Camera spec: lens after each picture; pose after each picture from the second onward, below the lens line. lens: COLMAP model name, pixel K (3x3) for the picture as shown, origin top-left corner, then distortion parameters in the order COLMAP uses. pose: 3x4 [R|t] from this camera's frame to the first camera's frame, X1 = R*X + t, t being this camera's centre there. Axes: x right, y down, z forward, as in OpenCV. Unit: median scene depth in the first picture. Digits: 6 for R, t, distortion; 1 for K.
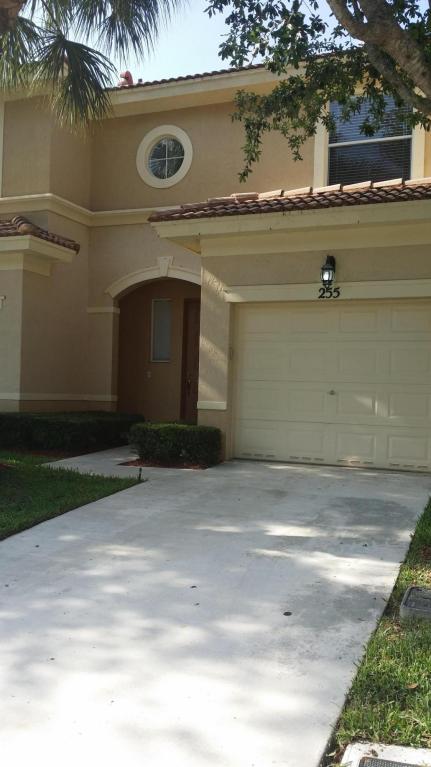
lens RADIAL K [[672.3, 0, 215.5], [0, 672.3, 383.5], [0, 0, 1]] dist [0.089331, -0.135978]
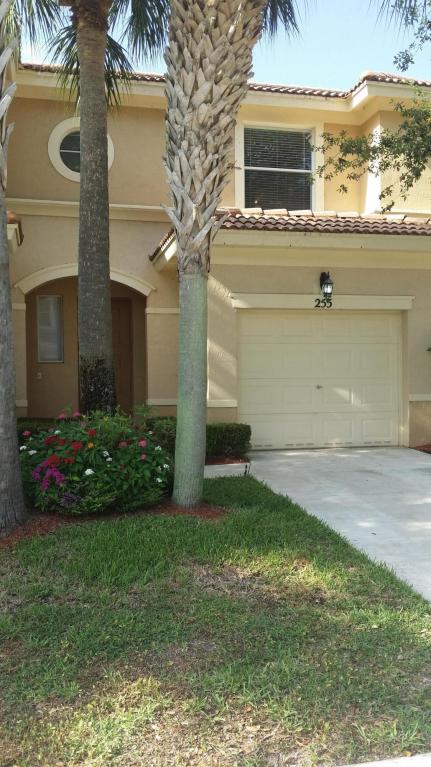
lens RADIAL K [[669.3, 0, 212.5], [0, 669.3, 387.1], [0, 0, 1]] dist [0.119414, -0.338051]
pose [[0.816206, -0.041381, 0.576277, -0.628285], [0.030235, 0.999124, 0.028921, -0.024958], [-0.576969, -0.006182, 0.816743, 0.135324]]
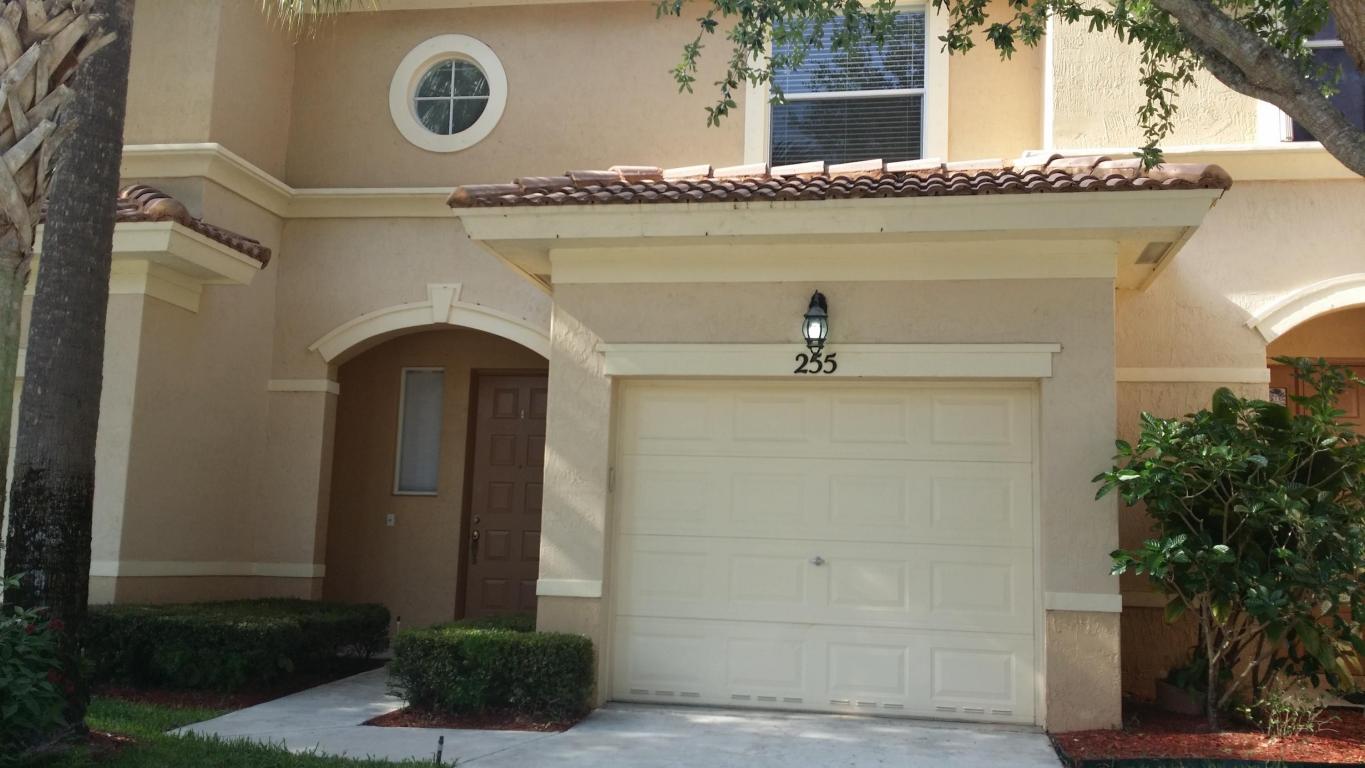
lens RADIAL K [[1196.5, 0, 691.7], [0, 1196.5, 377.1], [0, 0, 1]] dist [0.089331, -0.135978]
pose [[0.976243, 0.032877, 0.214169, -0.107791], [-0.004900, 0.991518, -0.129874, -0.005754], [-0.216623, 0.125739, 0.968124, 0.135673]]
